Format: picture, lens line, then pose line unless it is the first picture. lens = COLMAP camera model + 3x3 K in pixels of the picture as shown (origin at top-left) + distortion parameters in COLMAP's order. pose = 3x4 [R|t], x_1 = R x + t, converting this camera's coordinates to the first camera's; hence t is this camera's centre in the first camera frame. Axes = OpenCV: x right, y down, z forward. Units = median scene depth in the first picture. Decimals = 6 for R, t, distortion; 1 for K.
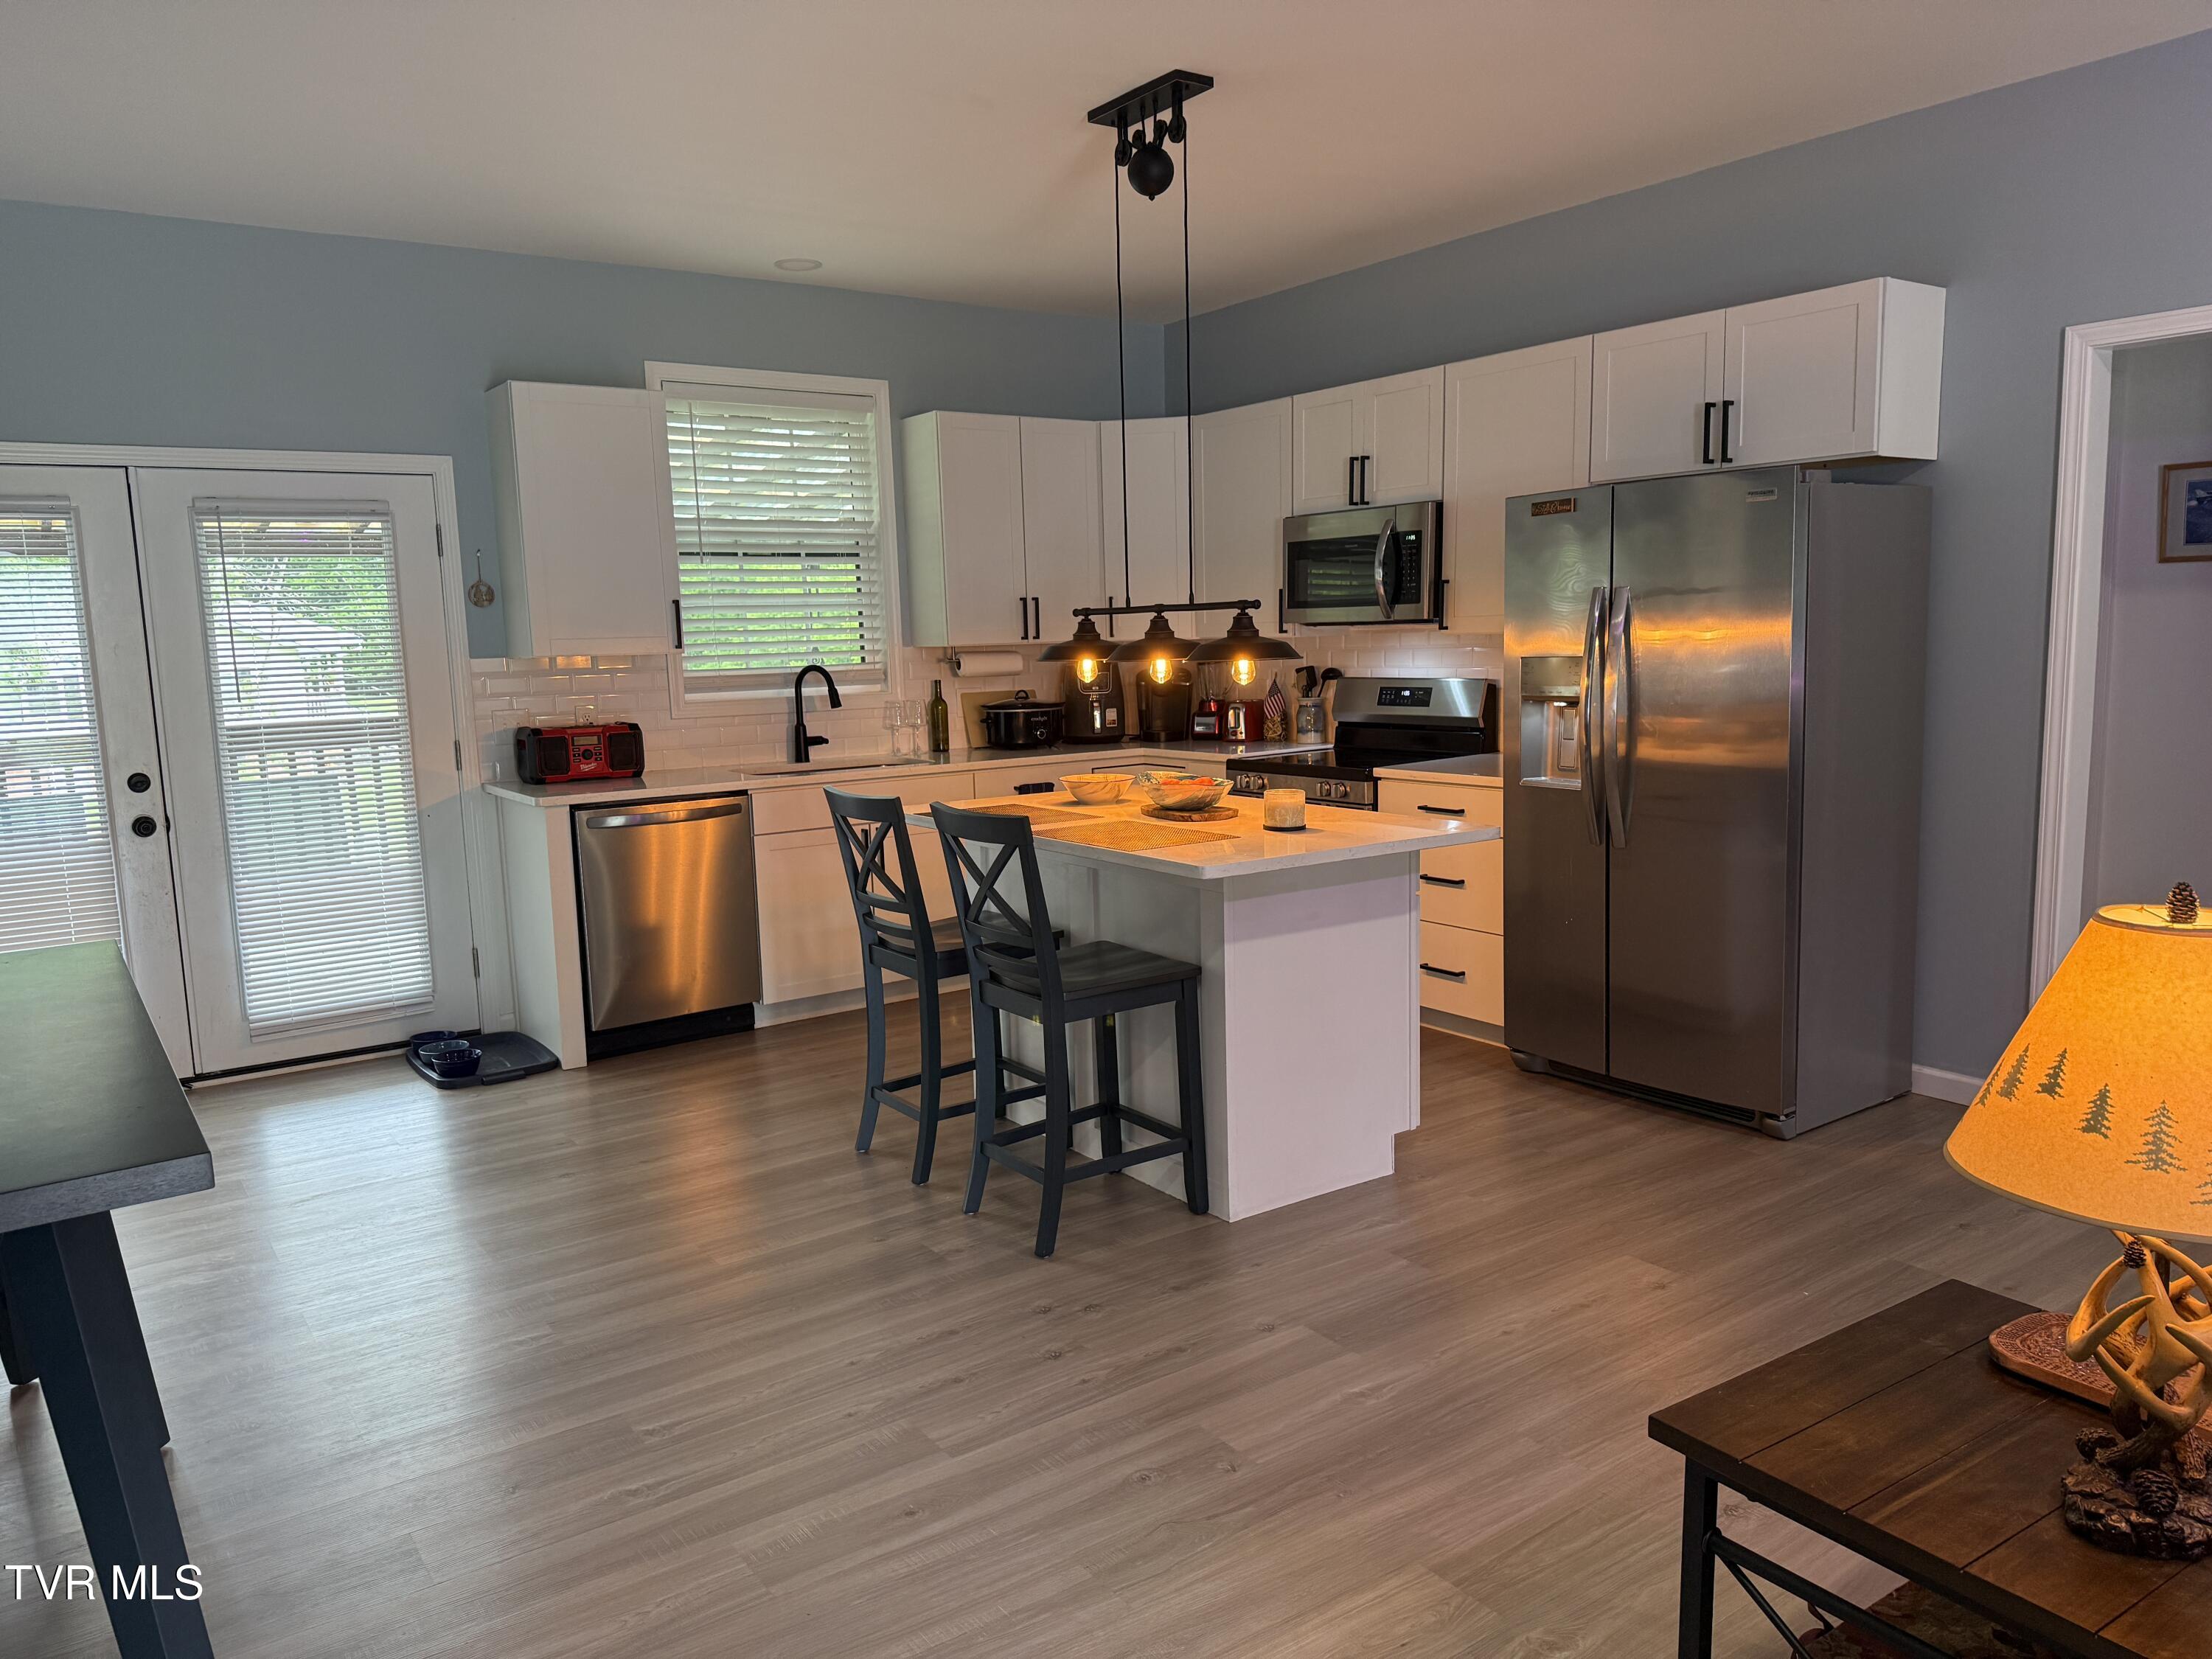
lens RADIAL K [[1538.5, 0, 1101.1], [0, 1538.5, 841.6], [0, 0, 1]] dist [0.127701, -0.162354]
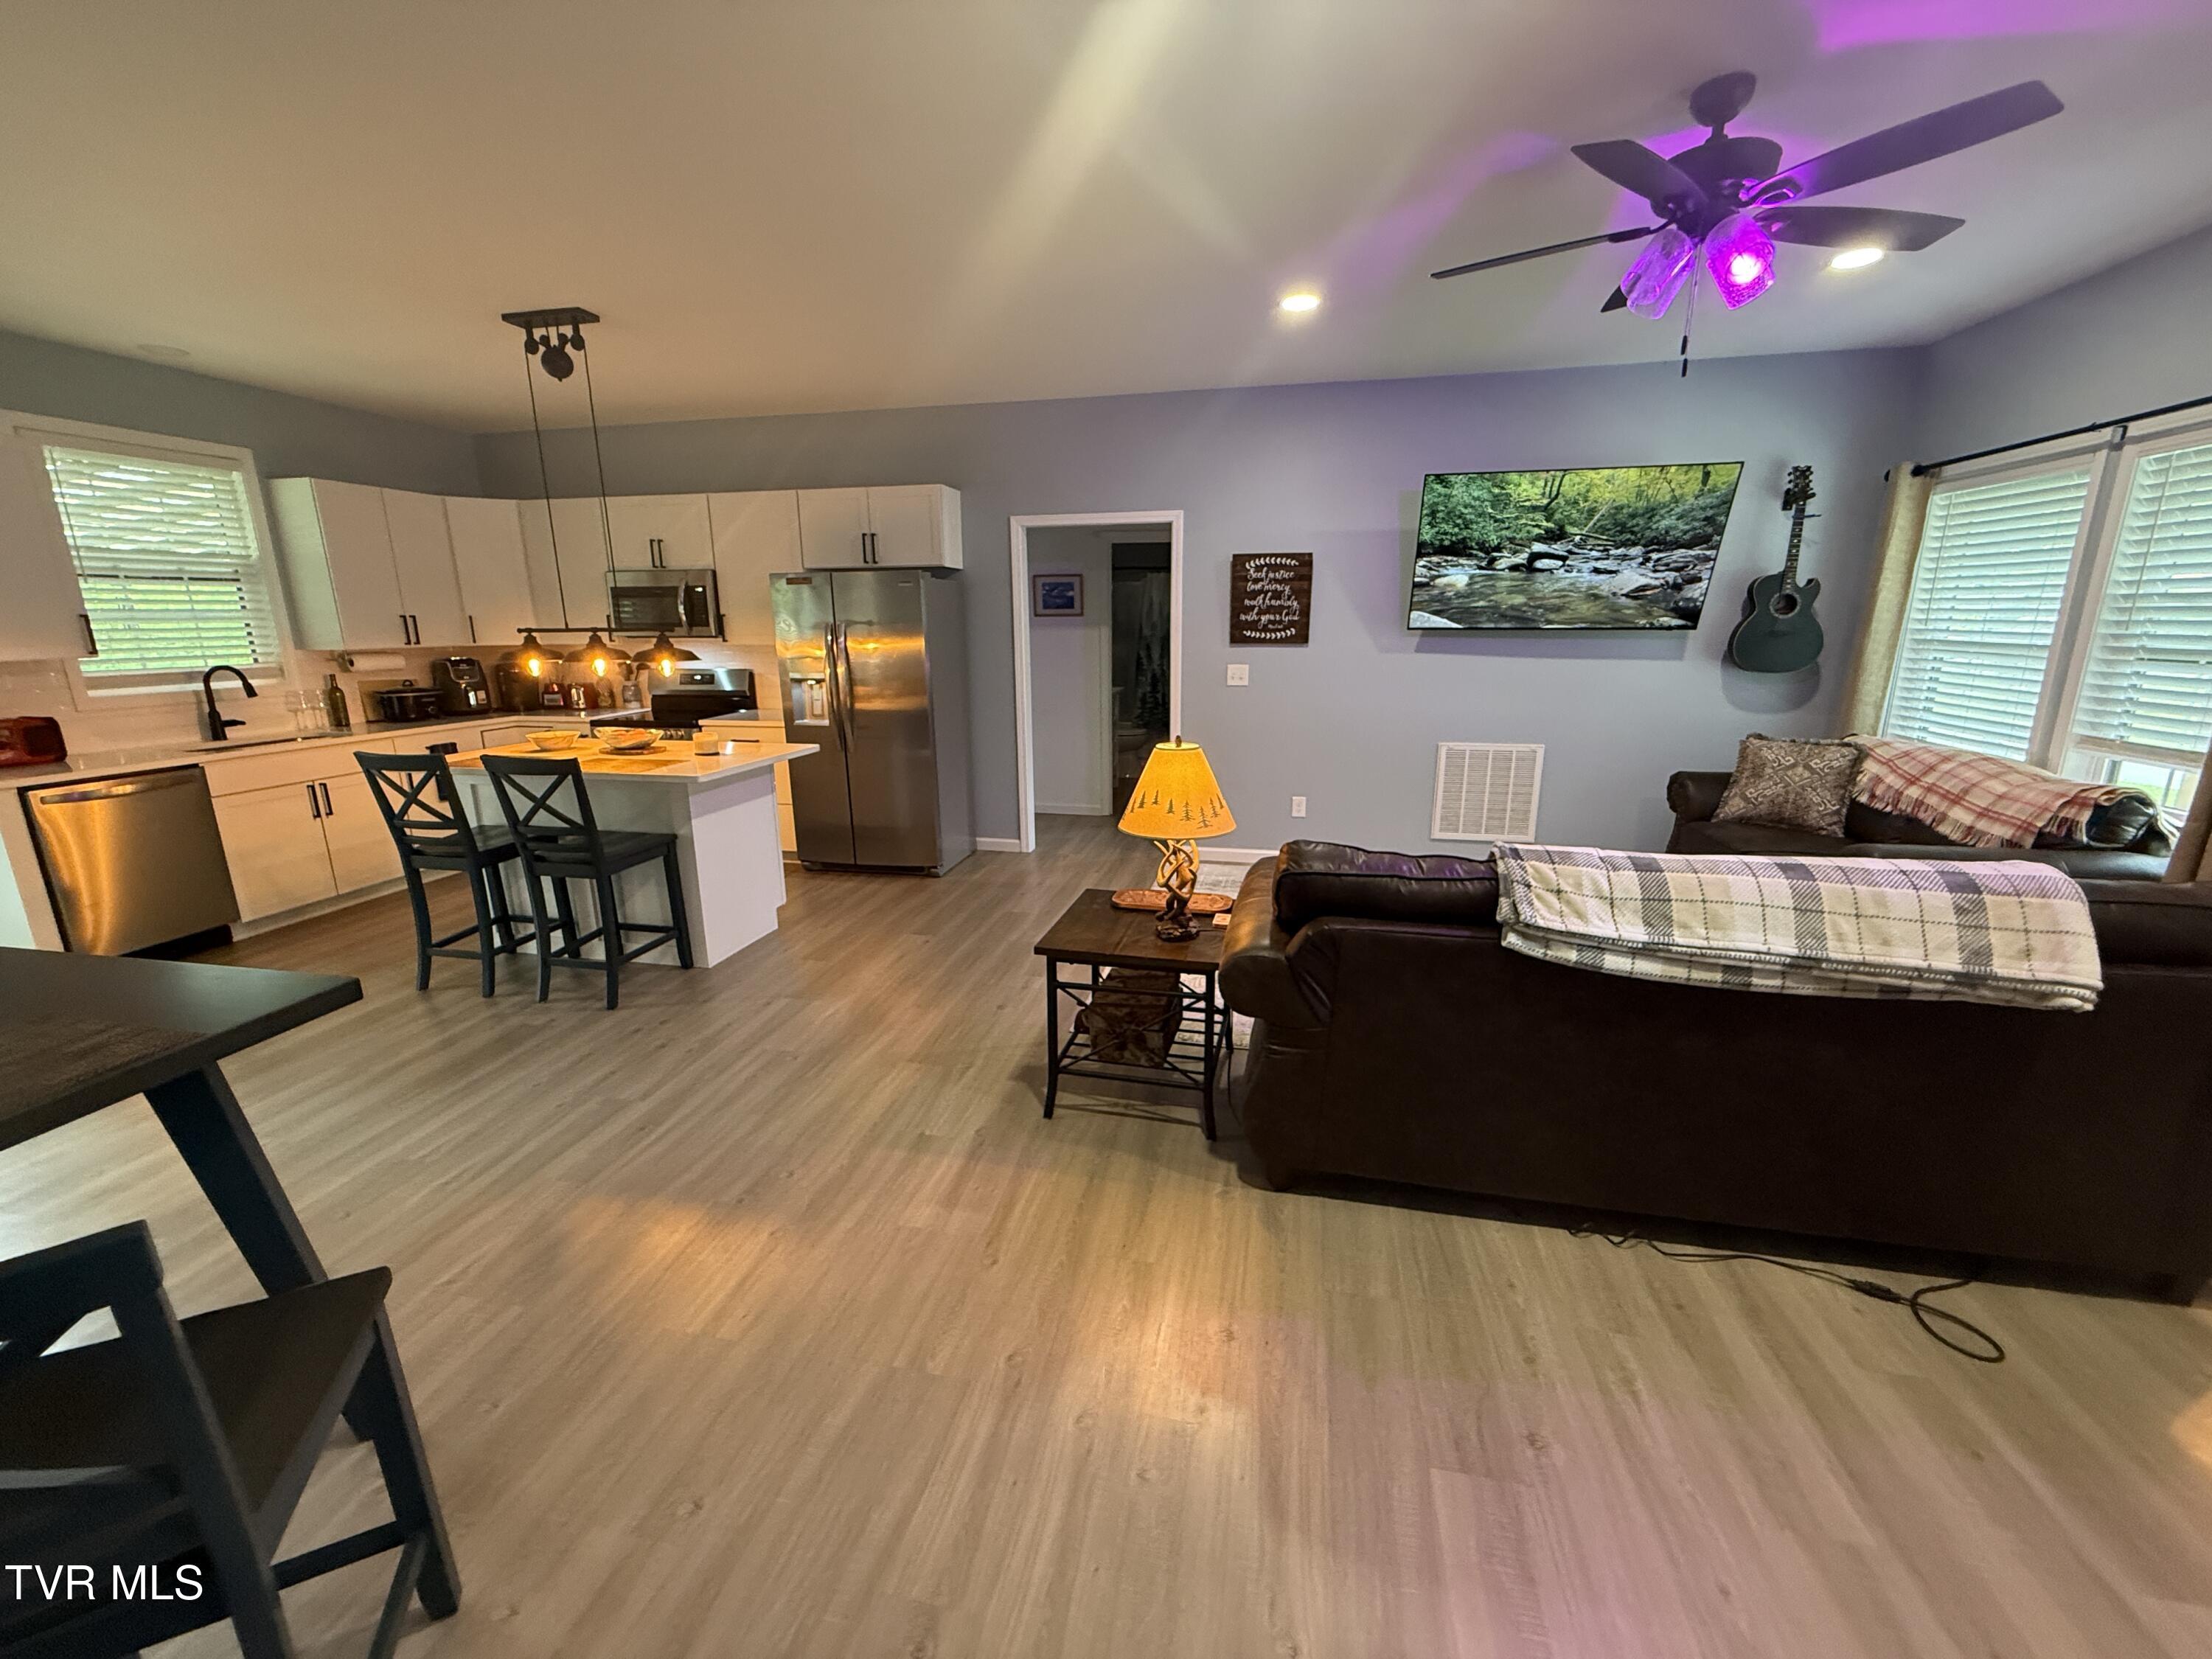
lens RADIAL K [[886.4, 0, 1100.3], [0, 886.4, 833.0], [0, 0, 1]] dist [0.002248, 0.000352]
pose [[0.734609, -0.139303, 0.664036, -0.185833], [0.082388, 0.989769, 0.116492, -0.000027], [-0.673470, -0.030867, 0.738570, -0.069905]]
